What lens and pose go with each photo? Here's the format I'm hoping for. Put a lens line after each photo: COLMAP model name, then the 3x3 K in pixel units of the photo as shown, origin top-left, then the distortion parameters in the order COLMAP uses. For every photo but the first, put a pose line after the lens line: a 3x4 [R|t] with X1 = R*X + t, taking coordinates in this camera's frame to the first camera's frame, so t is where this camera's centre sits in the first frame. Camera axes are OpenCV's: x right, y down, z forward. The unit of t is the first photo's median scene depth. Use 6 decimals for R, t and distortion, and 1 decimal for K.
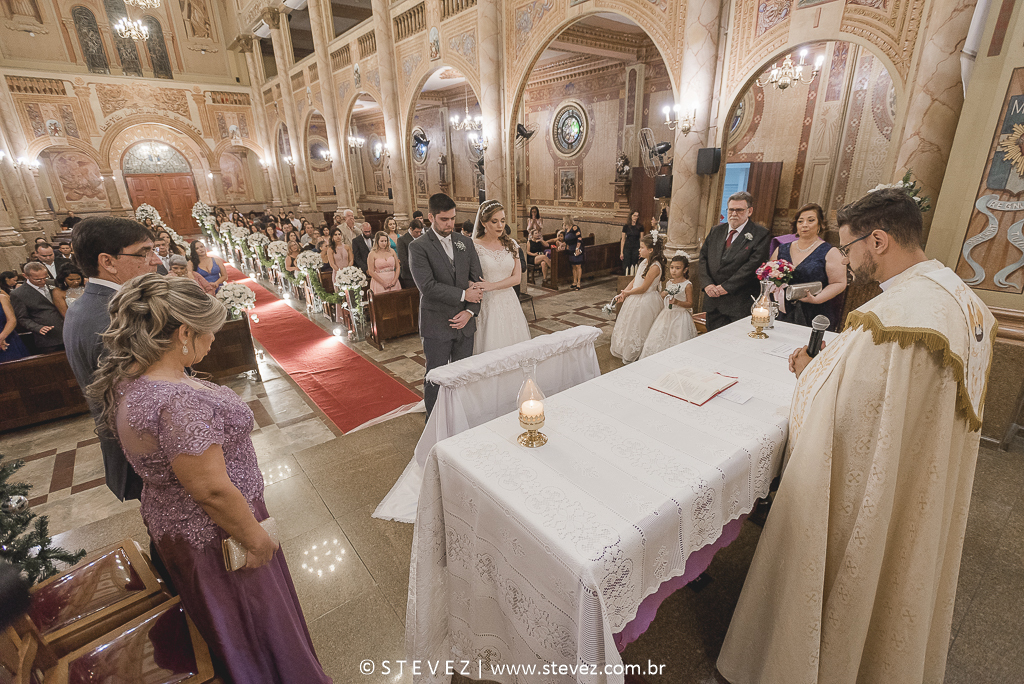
lens RADIAL K [[479.1, 0, 510.8], [0, 479.1, 347.2], [0, 0, 1]] dist [0.004197, 0.000286]
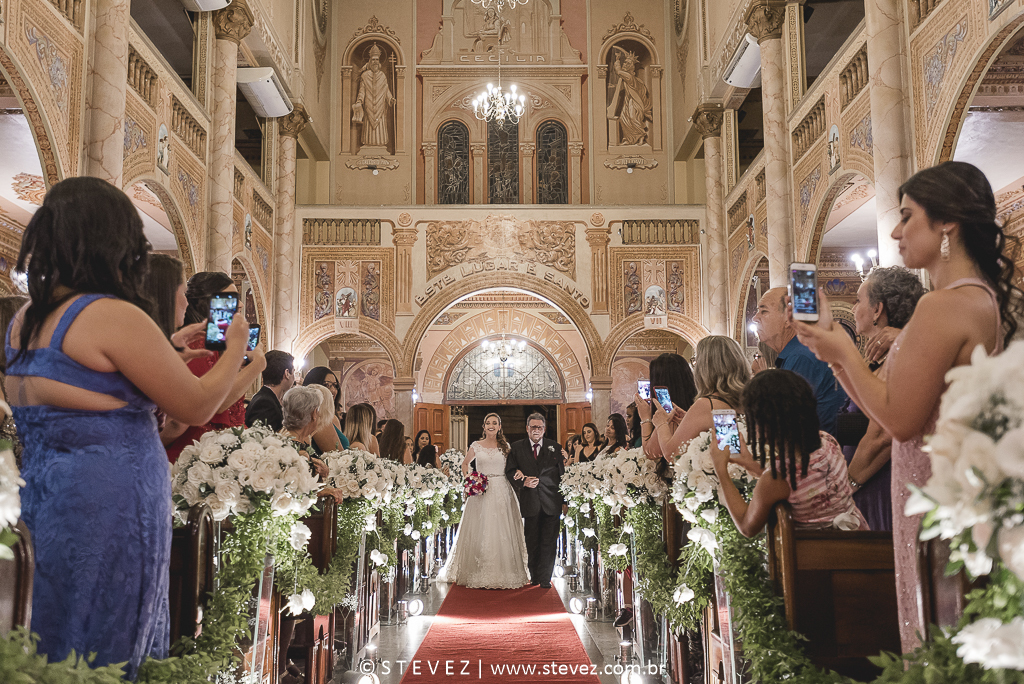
lens RADIAL K [[1010.1, 0, 511.9], [0, 1010.1, 345.8], [0, 0, 1]] dist [0.006203, 0.000000]
pose [[0.788283, -0.062264, -0.612154, -0.124552], [-0.228646, 0.893989, -0.385362, -0.029701], [0.571253, 0.443741, 0.690480, 0.324875]]
